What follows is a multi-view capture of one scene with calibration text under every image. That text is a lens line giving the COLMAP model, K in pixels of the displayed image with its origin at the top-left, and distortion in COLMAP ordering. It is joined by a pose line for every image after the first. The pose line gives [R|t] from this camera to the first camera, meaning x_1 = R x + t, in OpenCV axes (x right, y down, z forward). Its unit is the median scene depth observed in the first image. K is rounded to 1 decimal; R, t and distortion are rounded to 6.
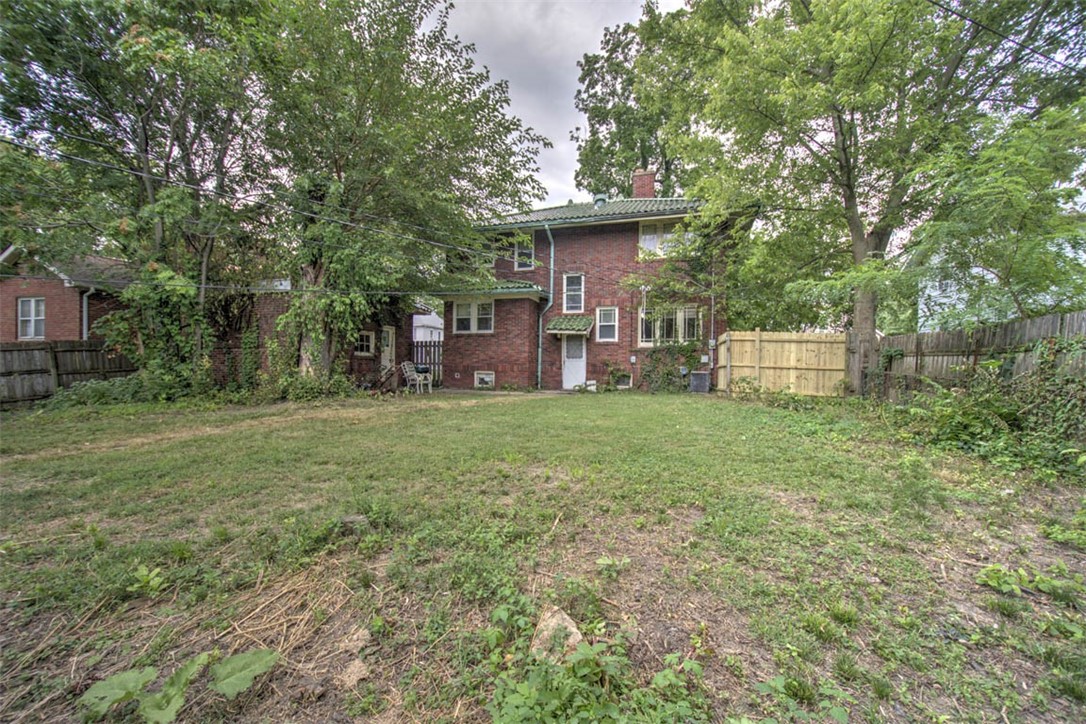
lens RADIAL K [[466.2, 0, 544.4], [0, 466.2, 360.3], [0, 0, 1]] dist [-0.001023, -0.000566]
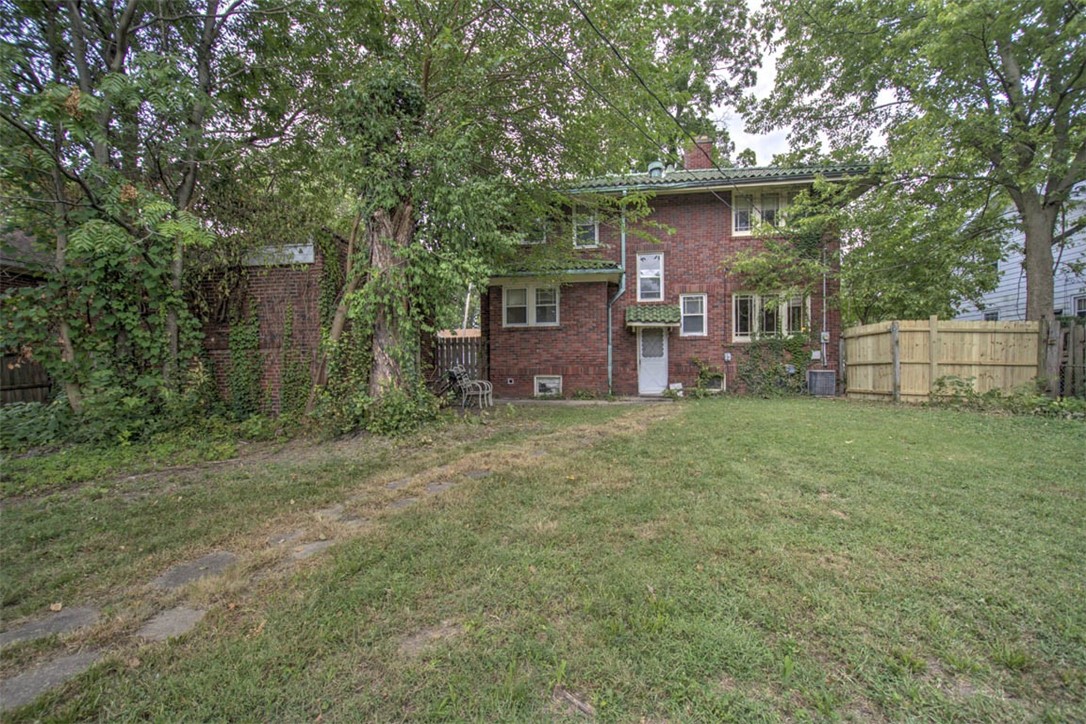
lens RADIAL K [[466.2, 0, 542.0], [0, 466.2, 362.1], [0, 0, 1]] dist [-0.001023, -0.000566]
pose [[0.986358, -0.017924, 0.163638, -0.272522], [0.016840, 0.999826, 0.008004, -0.005040], [-0.163753, -0.005139, 0.986488, 0.235210]]
